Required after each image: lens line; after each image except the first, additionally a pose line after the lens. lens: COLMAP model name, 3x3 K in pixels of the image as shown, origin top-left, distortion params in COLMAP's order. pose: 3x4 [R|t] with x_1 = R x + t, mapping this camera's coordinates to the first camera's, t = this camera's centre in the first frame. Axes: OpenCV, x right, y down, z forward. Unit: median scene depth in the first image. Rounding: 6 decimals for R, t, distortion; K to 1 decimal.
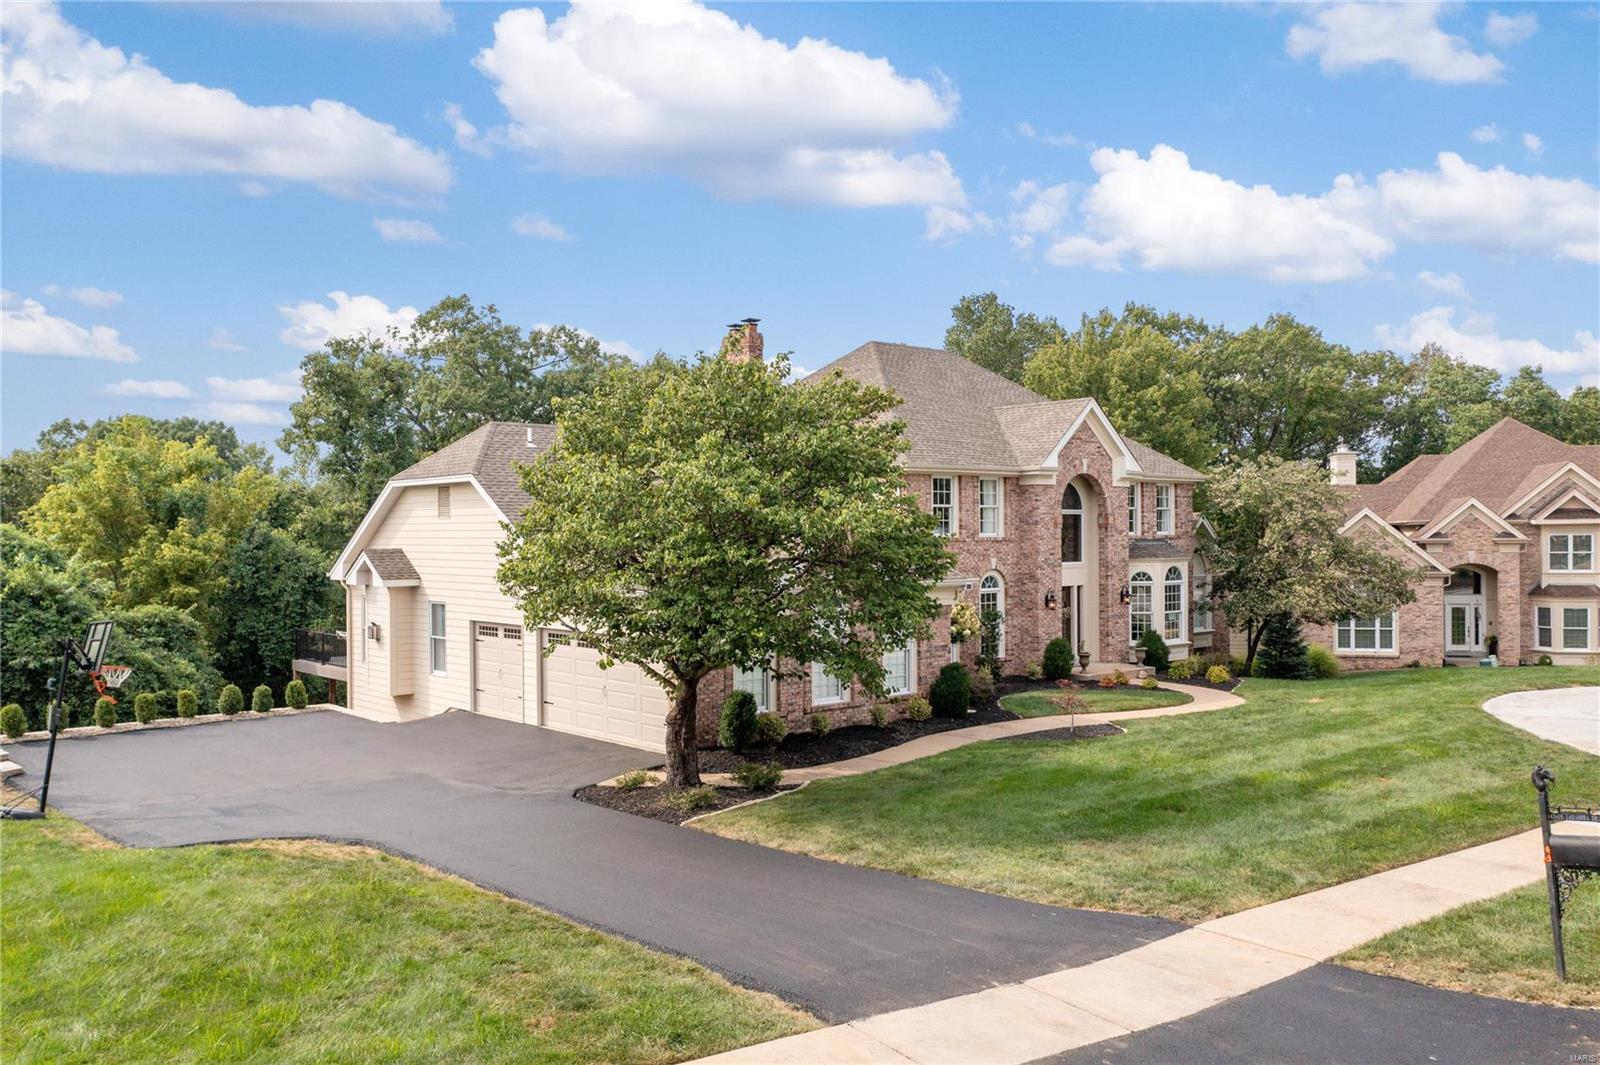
lens RADIAL K [[1271.9, 0, 795.9], [0, 1271.9, 539.3], [0, 0, 1]] dist [0.003126, -0.000628]
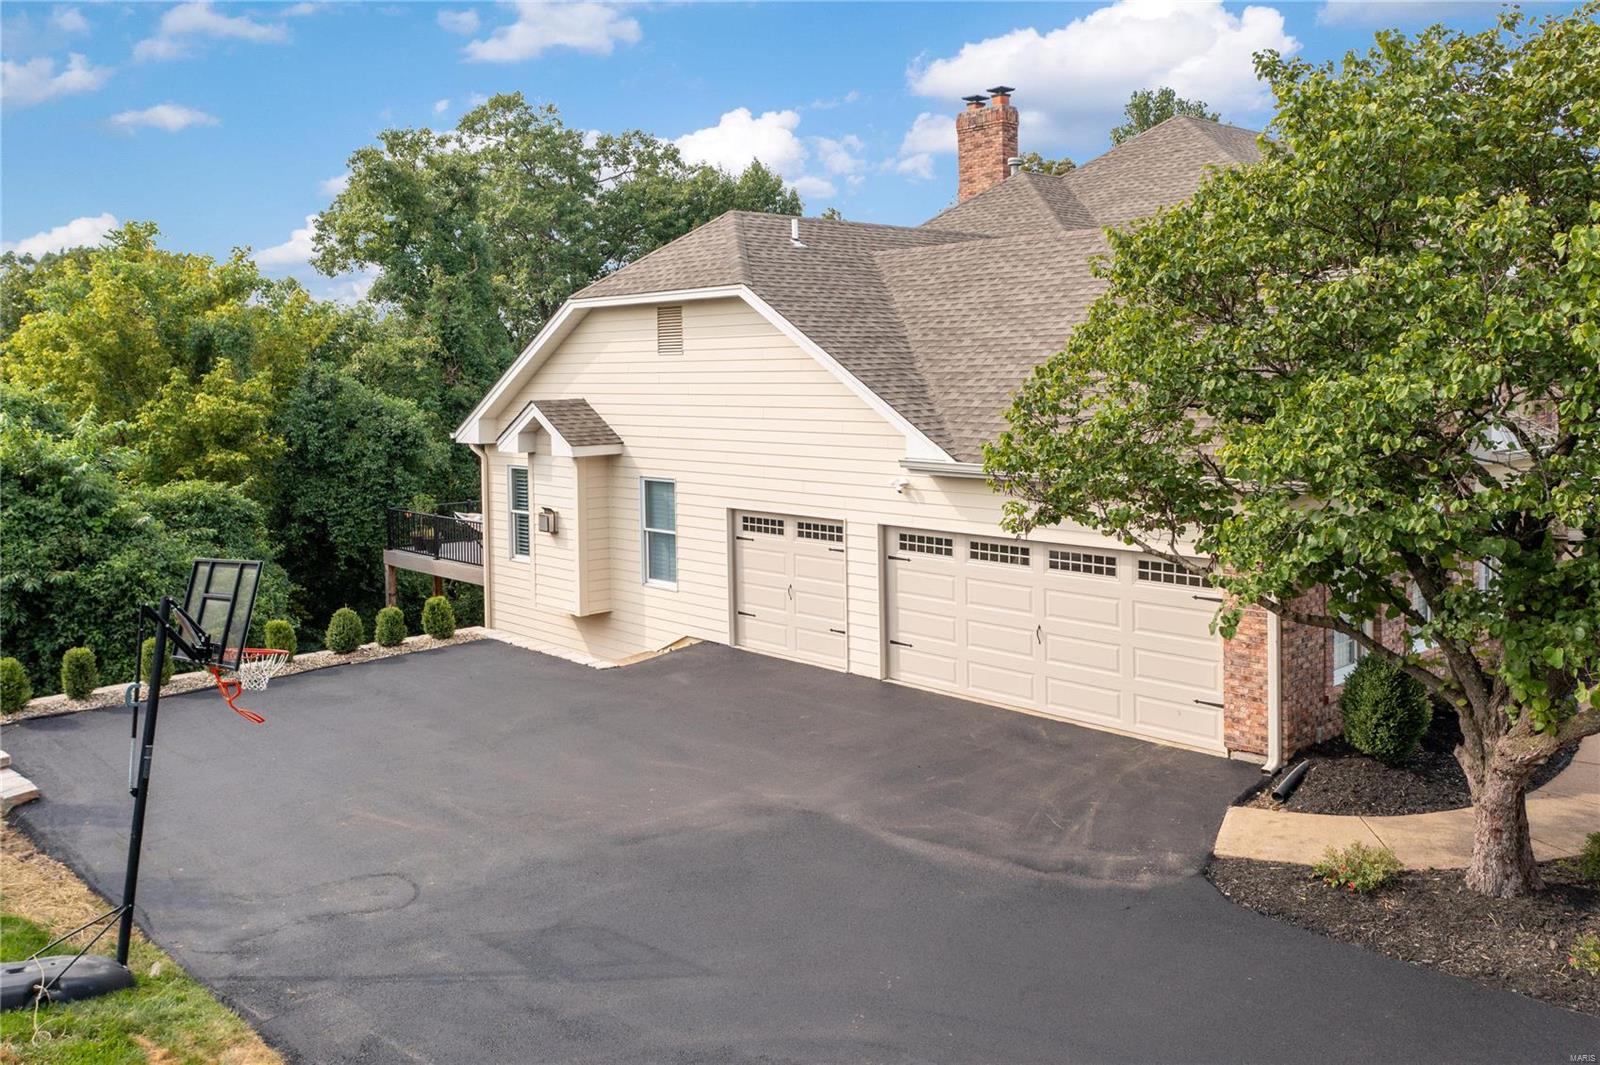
lens RADIAL K [[1271.9, 0, 870.0], [0, 1271.9, 413.2], [0, 0, 1]] dist [0.003126, -0.000628]
pose [[0.997034, -0.010315, 0.076272, -0.170957], [0.008213, 0.999579, 0.027818, -0.002387], [-0.076527, -0.027109, 0.996699, 0.249219]]
